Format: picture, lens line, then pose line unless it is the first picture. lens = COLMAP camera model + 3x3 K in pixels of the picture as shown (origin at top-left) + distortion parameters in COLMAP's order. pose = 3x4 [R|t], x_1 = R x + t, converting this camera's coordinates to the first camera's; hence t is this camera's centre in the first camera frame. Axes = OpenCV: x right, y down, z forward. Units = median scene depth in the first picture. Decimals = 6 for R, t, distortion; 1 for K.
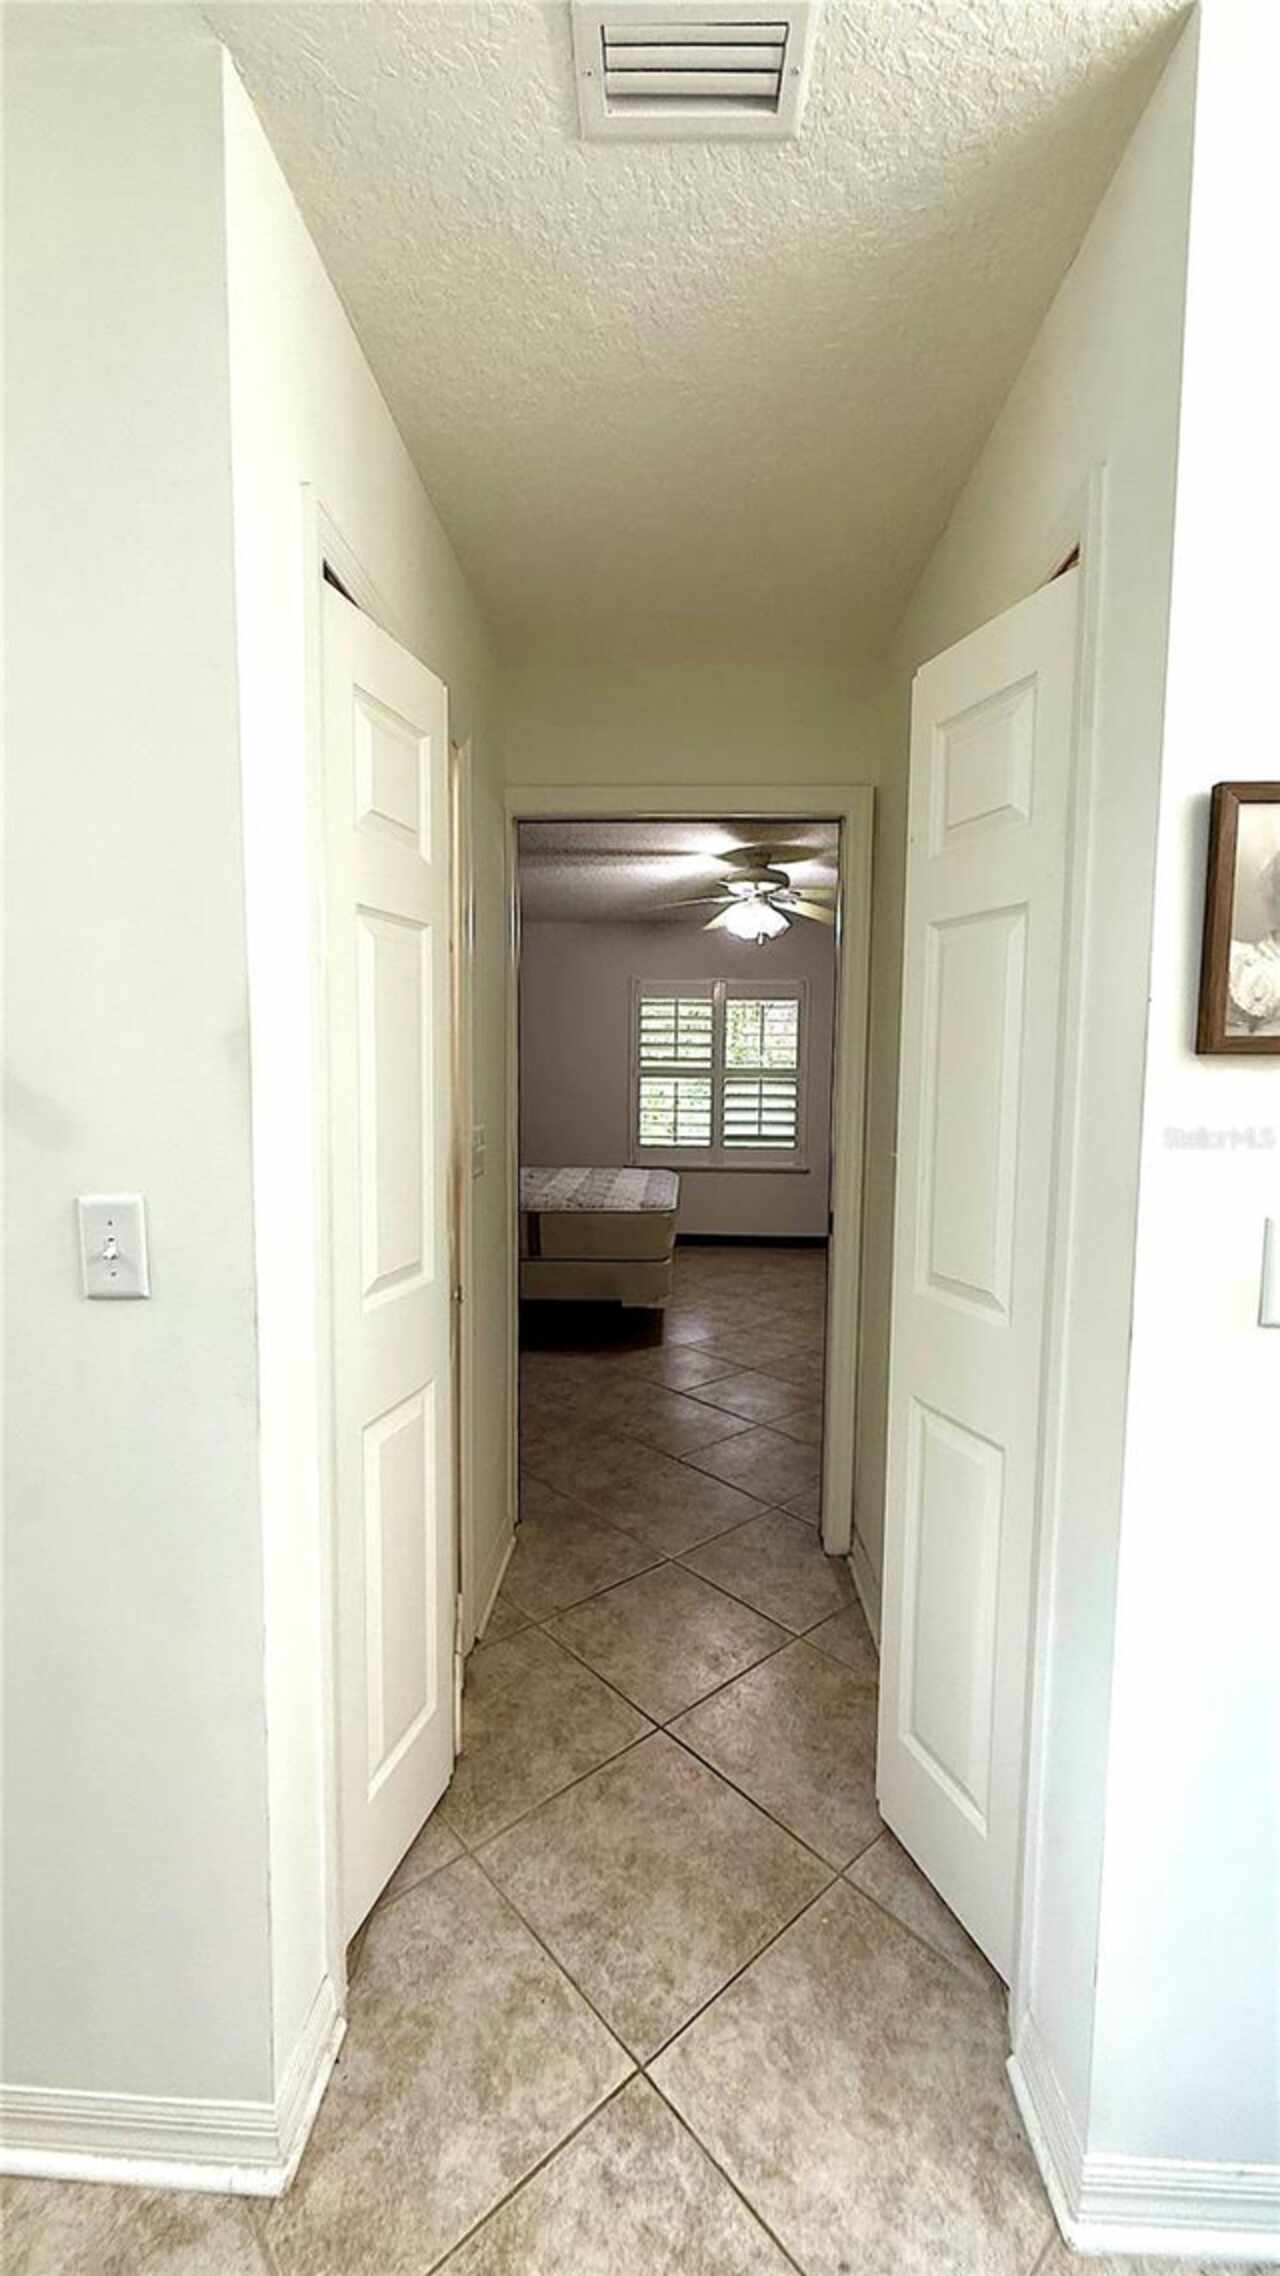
lens RADIAL K [[903.7, 0, 640.0], [0, 903.7, 1138.0], [0, 0, 1]] dist [-0.000314, -0.000267]
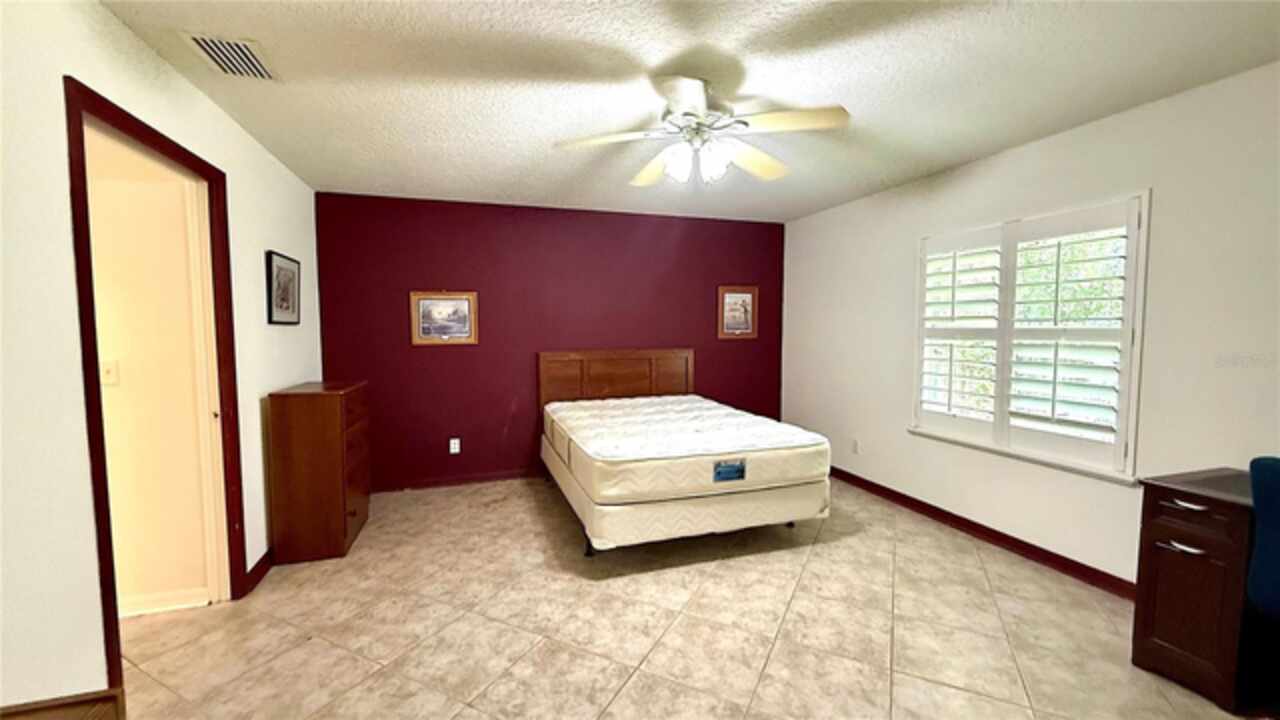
lens RADIAL K [[508.3, 0, 640.0], [0, 508.3, 360.0], [0, 0, 1]] dist [-0.000314, -0.000267]
pose [[0.370101, 0.043907, -0.927953, 0.392668], [-0.070353, 0.997339, 0.019131, -0.034035], [0.926324, 0.058204, 0.372205, 0.525252]]
